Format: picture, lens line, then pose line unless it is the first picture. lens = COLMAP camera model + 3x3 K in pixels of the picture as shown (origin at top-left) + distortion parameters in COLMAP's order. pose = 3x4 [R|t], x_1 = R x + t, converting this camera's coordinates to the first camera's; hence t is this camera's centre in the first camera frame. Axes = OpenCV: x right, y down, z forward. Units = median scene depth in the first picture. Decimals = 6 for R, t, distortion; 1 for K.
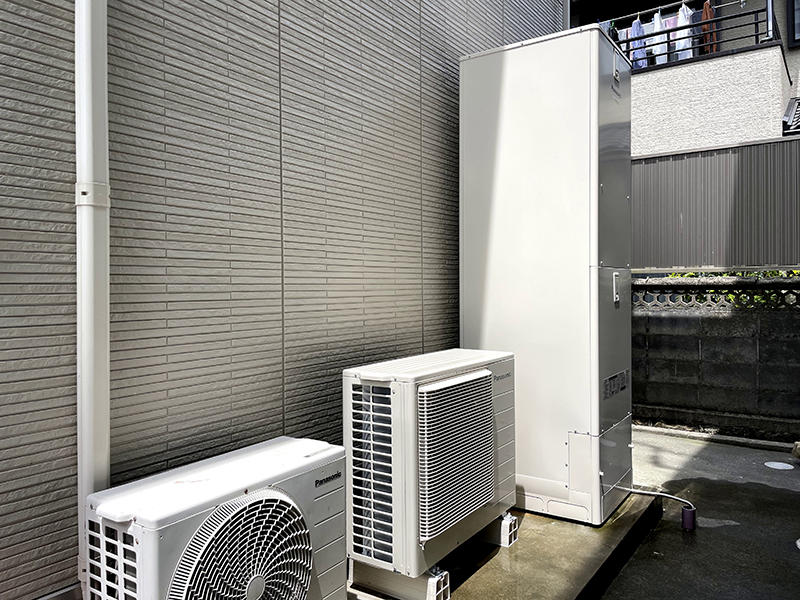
lens RADIAL K [[608.1, 0, 411.7], [0, 608.1, 294.8], [0, 0, 1]] dist [0.125465, -0.173027]
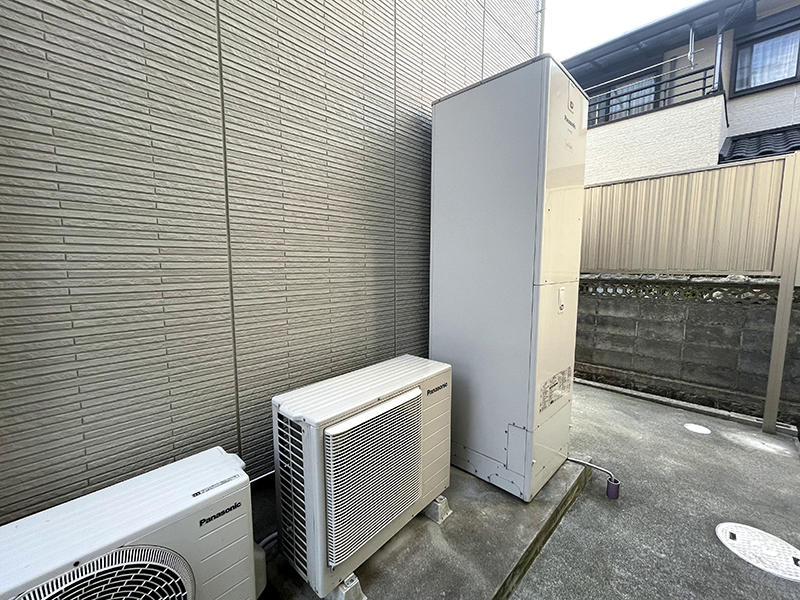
lens RADIAL K [[332.1, 0, 400.0], [0, 332.1, 300.0], [0, 0, 1]] dist [-0.000664, 0.000509]
pose [[0.982140, 0.030525, -0.185657, 0.153138], [-0.012340, 0.995078, 0.098327, -0.069320], [0.187745, -0.094280, 0.977683, 0.339788]]
